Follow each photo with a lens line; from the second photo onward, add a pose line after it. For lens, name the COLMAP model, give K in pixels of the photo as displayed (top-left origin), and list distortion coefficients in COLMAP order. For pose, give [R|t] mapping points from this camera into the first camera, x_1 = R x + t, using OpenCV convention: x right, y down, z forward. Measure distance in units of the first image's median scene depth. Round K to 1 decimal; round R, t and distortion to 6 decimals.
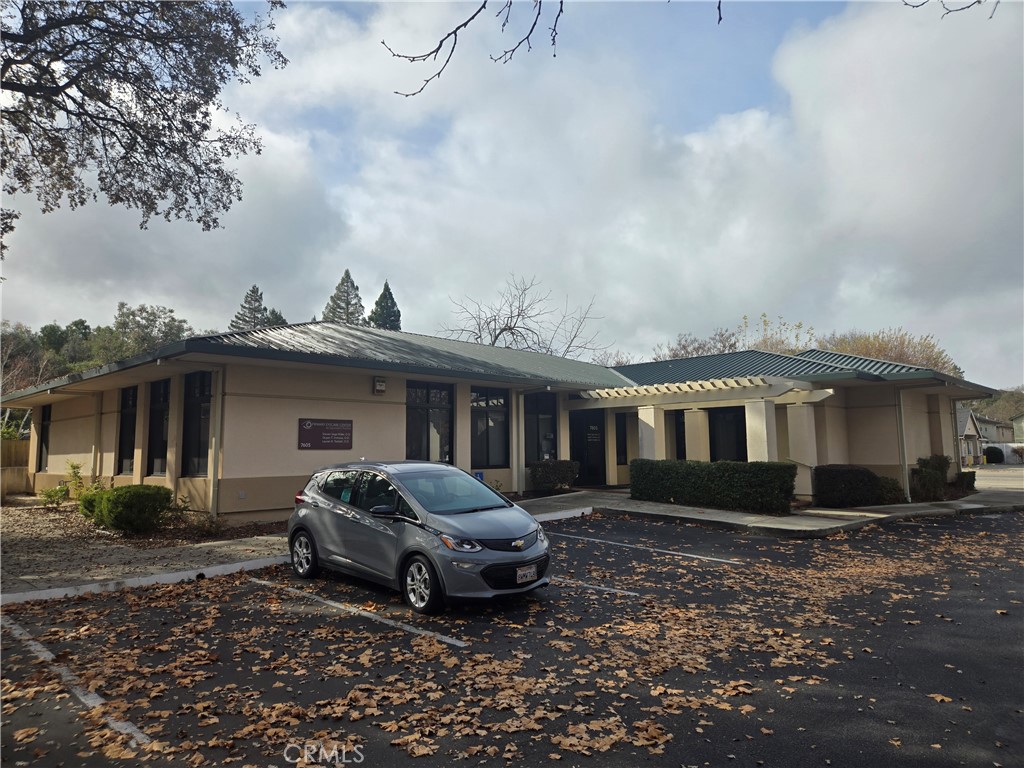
lens RADIAL K [[700.6, 0, 512.0], [0, 700.6, 384.0], [0, 0, 1]] dist [0.061788, -0.006264]
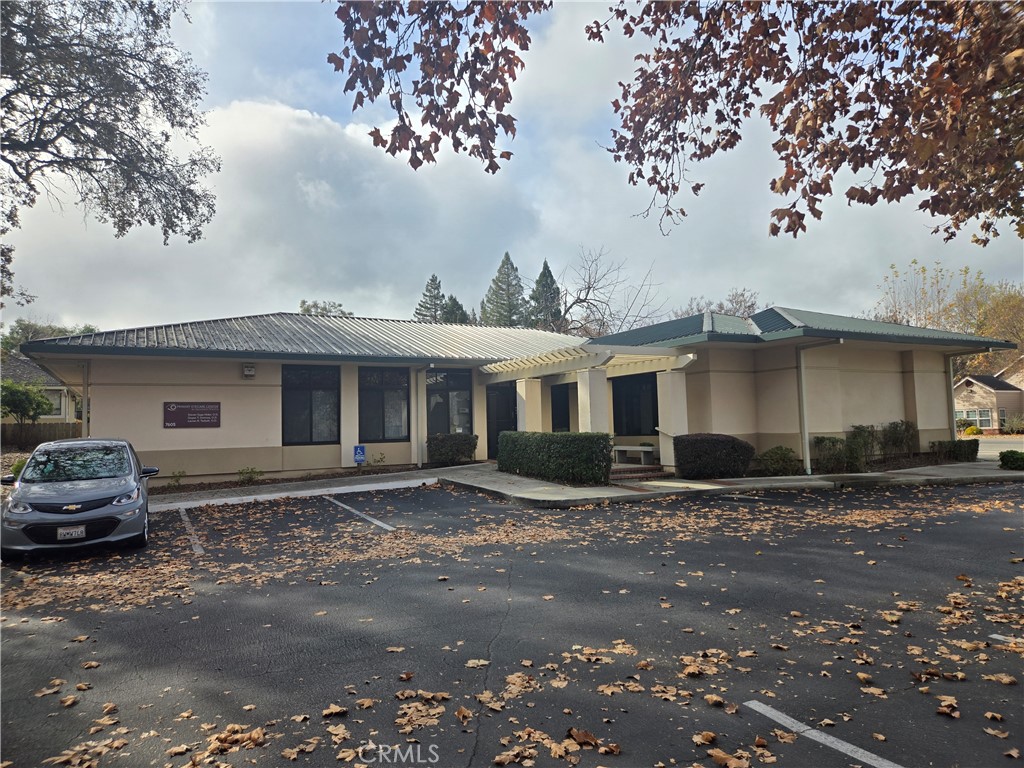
lens RADIAL K [[700.6, 0, 512.0], [0, 700.6, 384.0], [0, 0, 1]] dist [0.061788, -0.006264]
pose [[0.950632, -0.034877, -0.308354, 0.475821], [0.046367, 0.998474, 0.030012, 0.007650], [0.306837, -0.042828, 0.950798, 0.037800]]
